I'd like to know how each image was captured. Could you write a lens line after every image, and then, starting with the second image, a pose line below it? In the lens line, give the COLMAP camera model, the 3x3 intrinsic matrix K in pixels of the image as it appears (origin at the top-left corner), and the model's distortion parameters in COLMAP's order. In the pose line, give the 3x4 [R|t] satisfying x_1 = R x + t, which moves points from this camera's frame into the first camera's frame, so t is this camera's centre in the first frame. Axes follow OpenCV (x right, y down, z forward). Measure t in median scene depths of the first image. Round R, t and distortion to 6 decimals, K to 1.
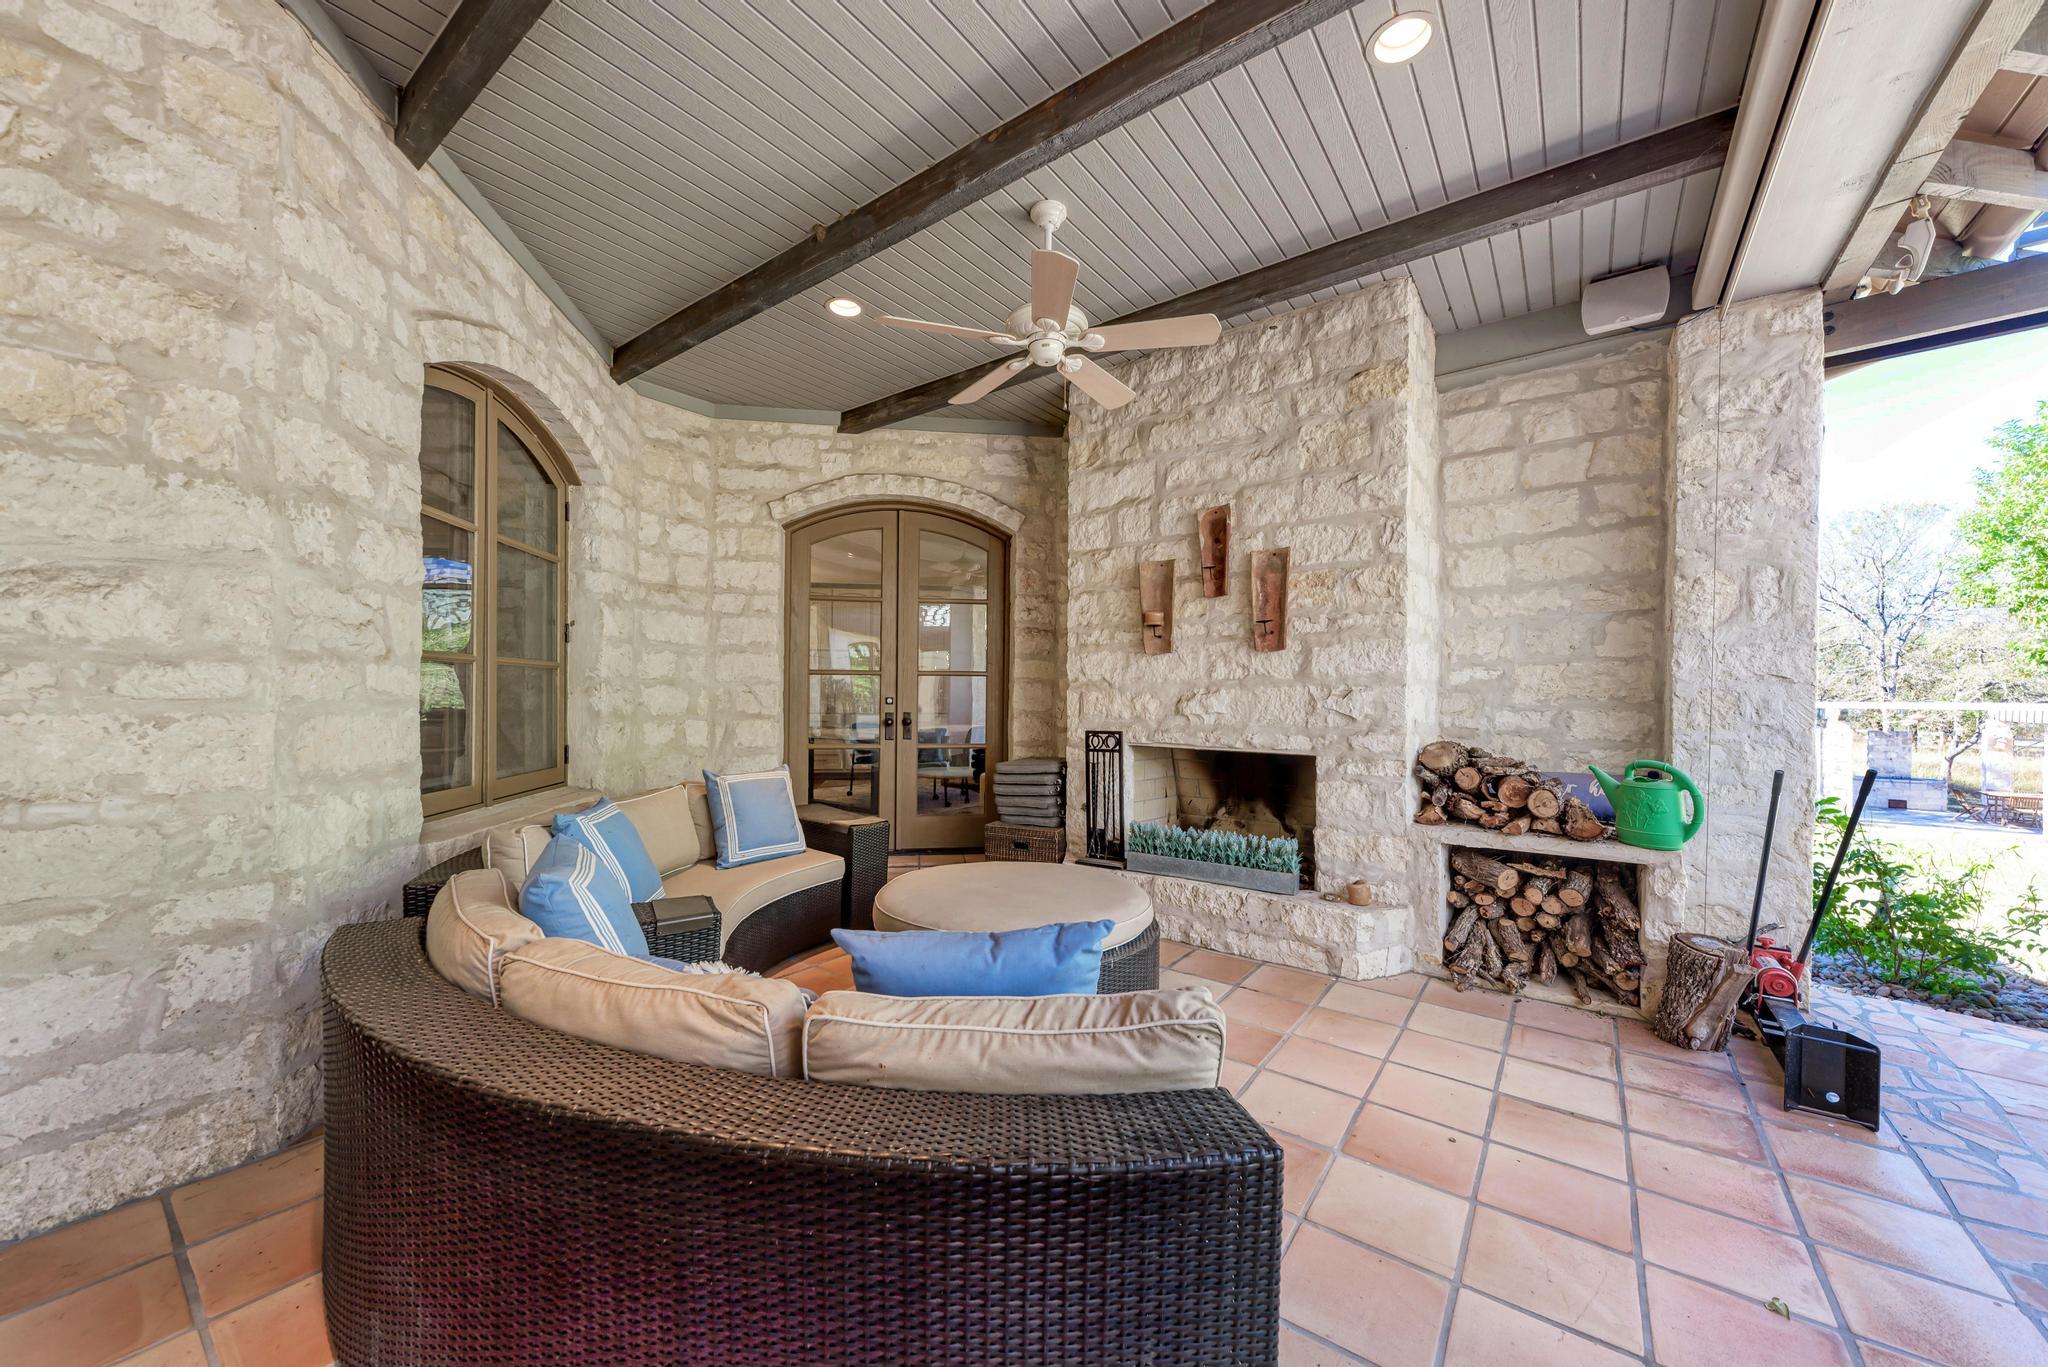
lens RADIAL K [[747.2, 0, 1024.3], [0, 747.2, 694.6], [0, 0, 1]] dist [0.013747, -0.005942]
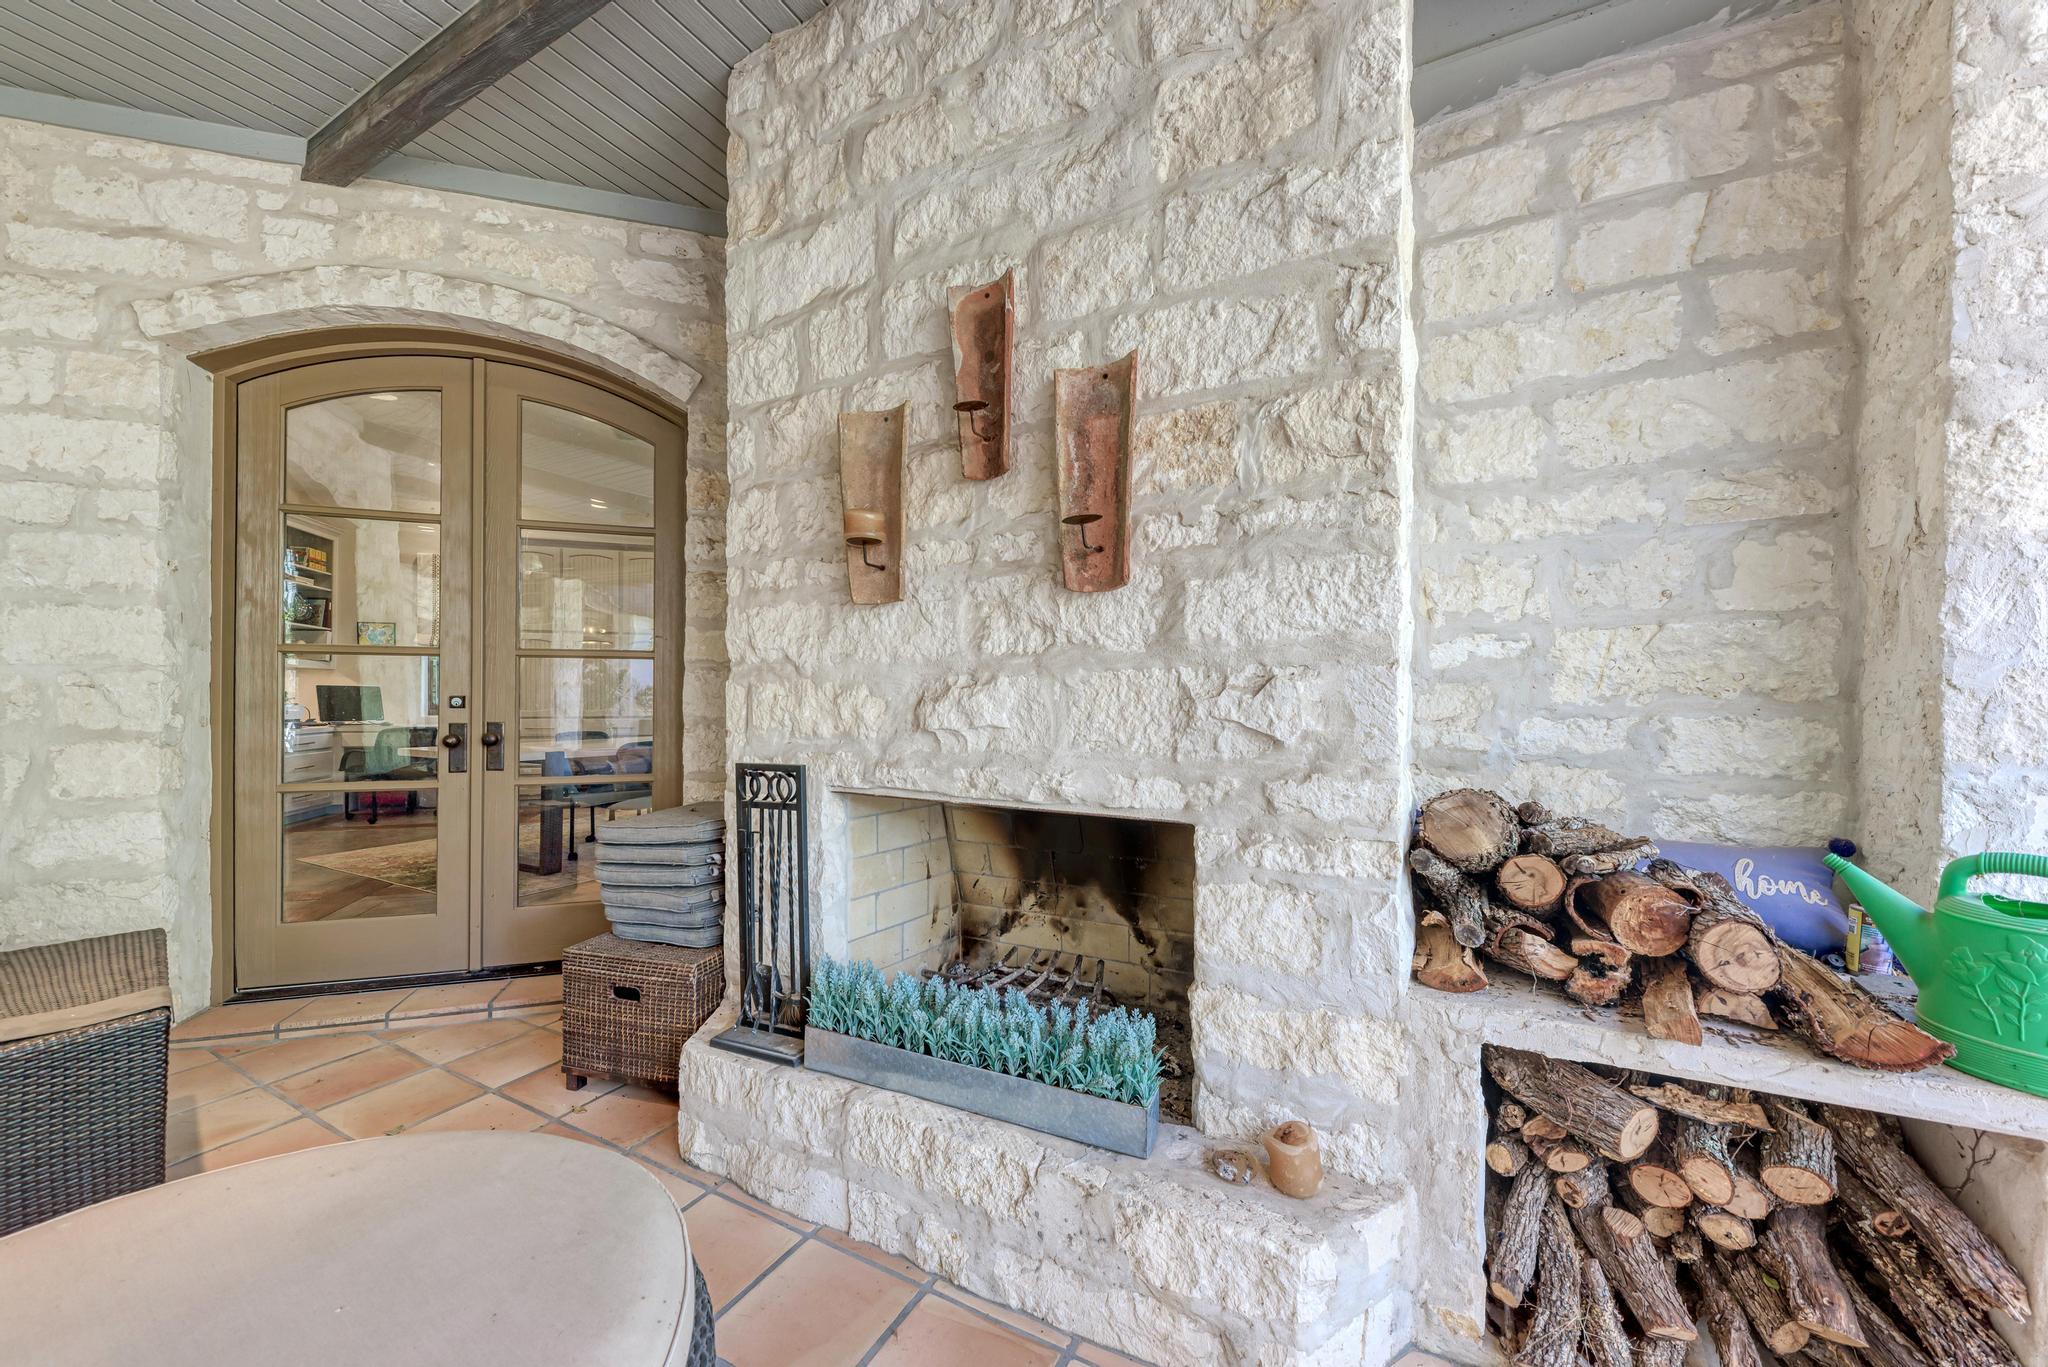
lens RADIAL K [[747.2, 0, 1024.3], [0, 747.2, 694.6], [0, 0, 1]] dist [0.013747, -0.005942]
pose [[0.987663, -0.003694, 0.156550, 0.211777], [0.003089, 0.999987, 0.004102, 0.002519], [-0.156563, -0.003568, 0.987662, 0.553883]]
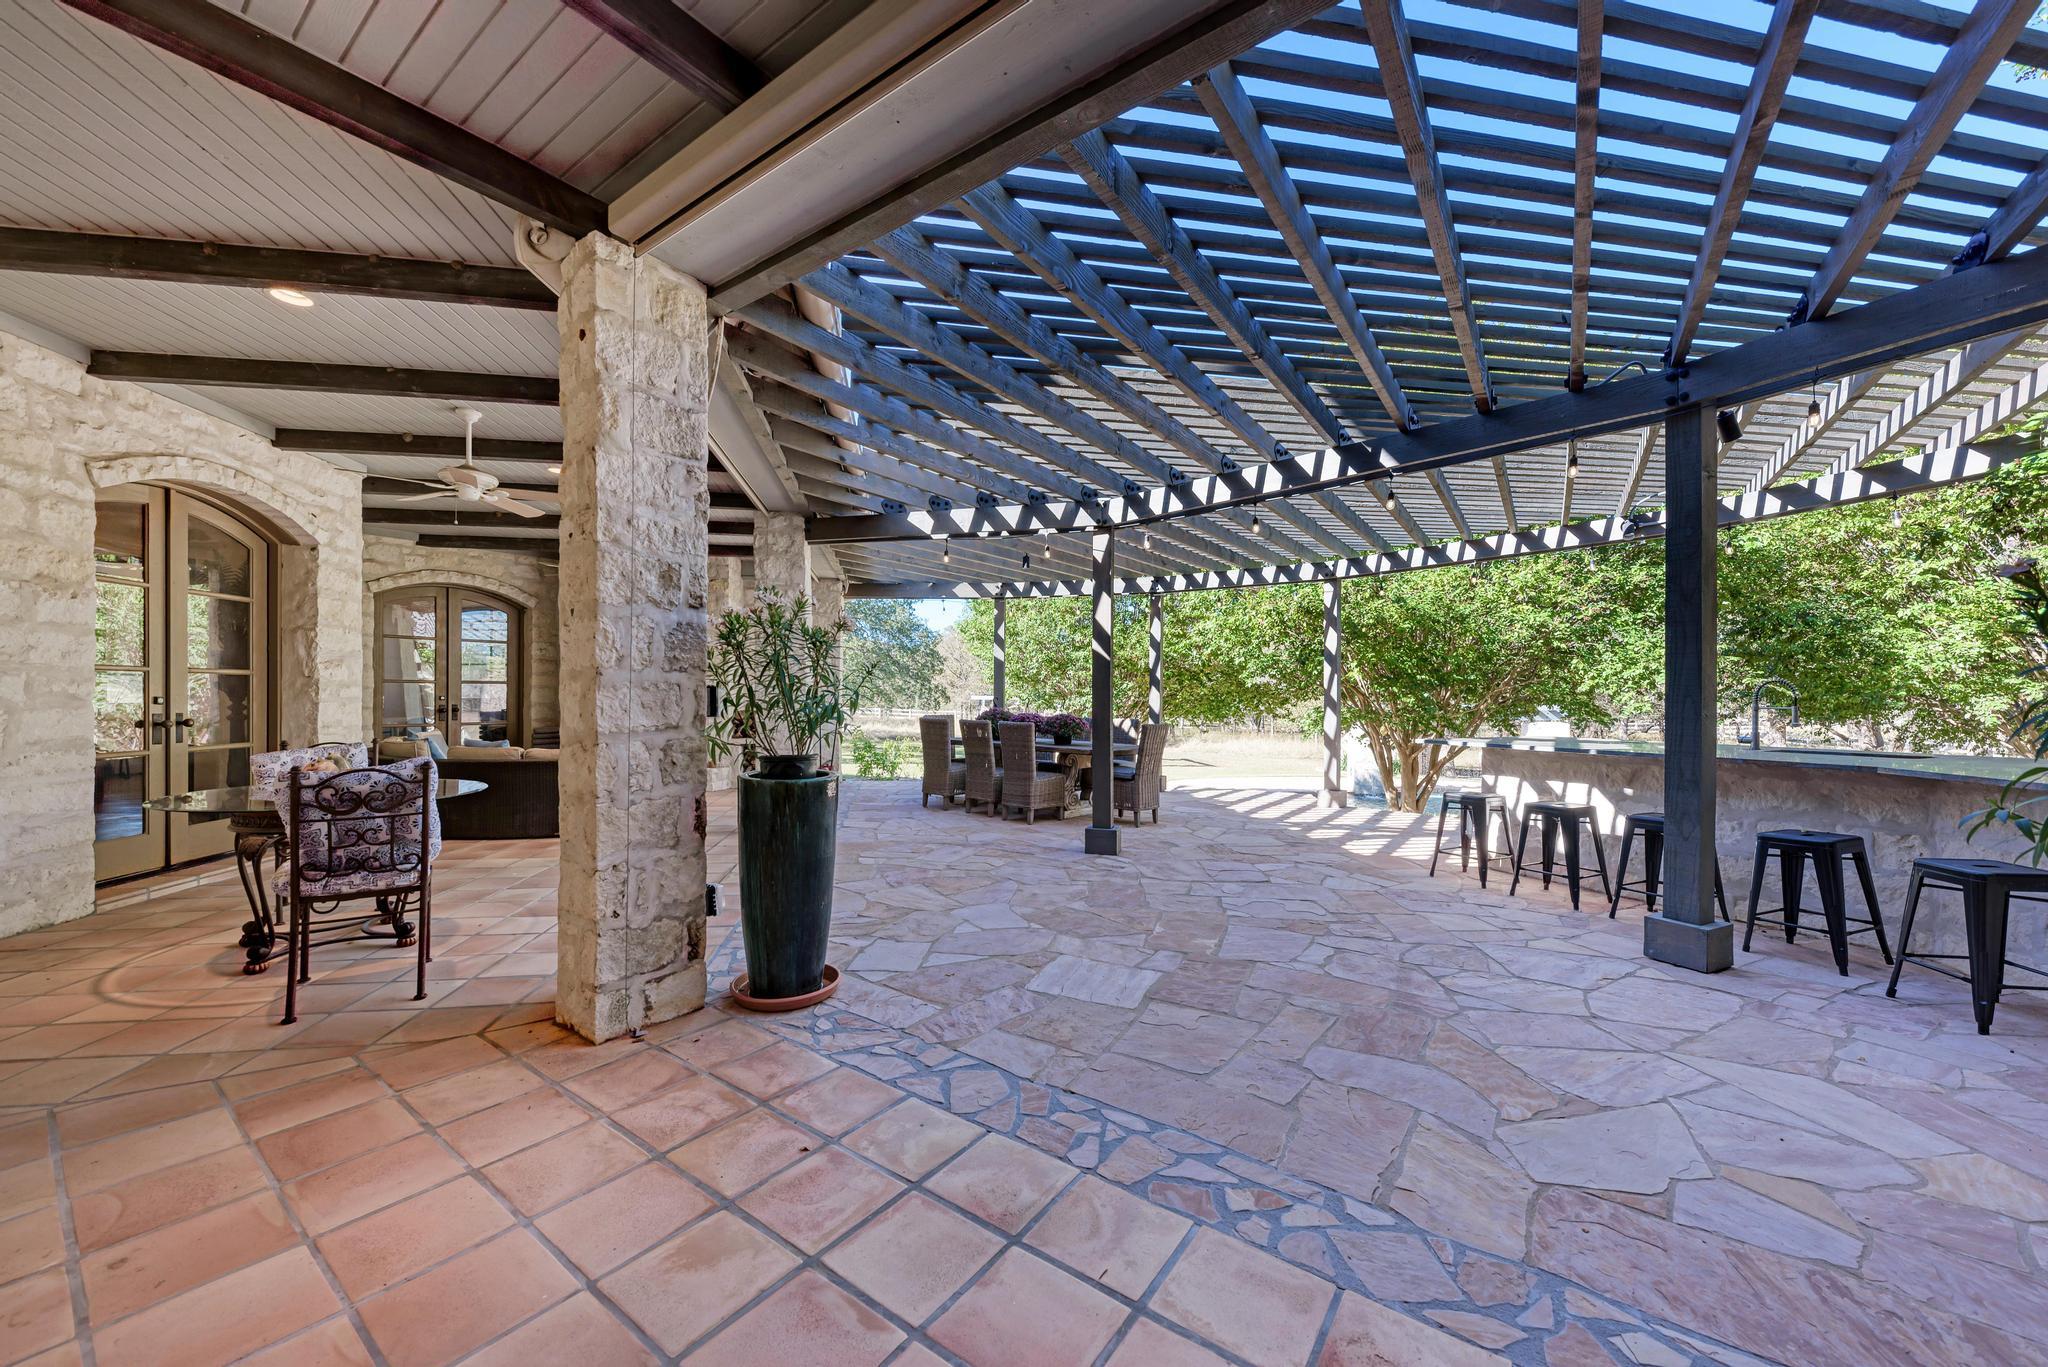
lens RADIAL K [[747.2, 0, 1024.3], [0, 747.2, 694.6], [0, 0, 1]] dist [0.013747, -0.005942]
pose [[0.696639, -0.004525, 0.717408, -0.700423], [0.000937, 0.999985, 0.005397, -0.011783], [-0.717422, -0.003087, 0.696632, -1.665628]]
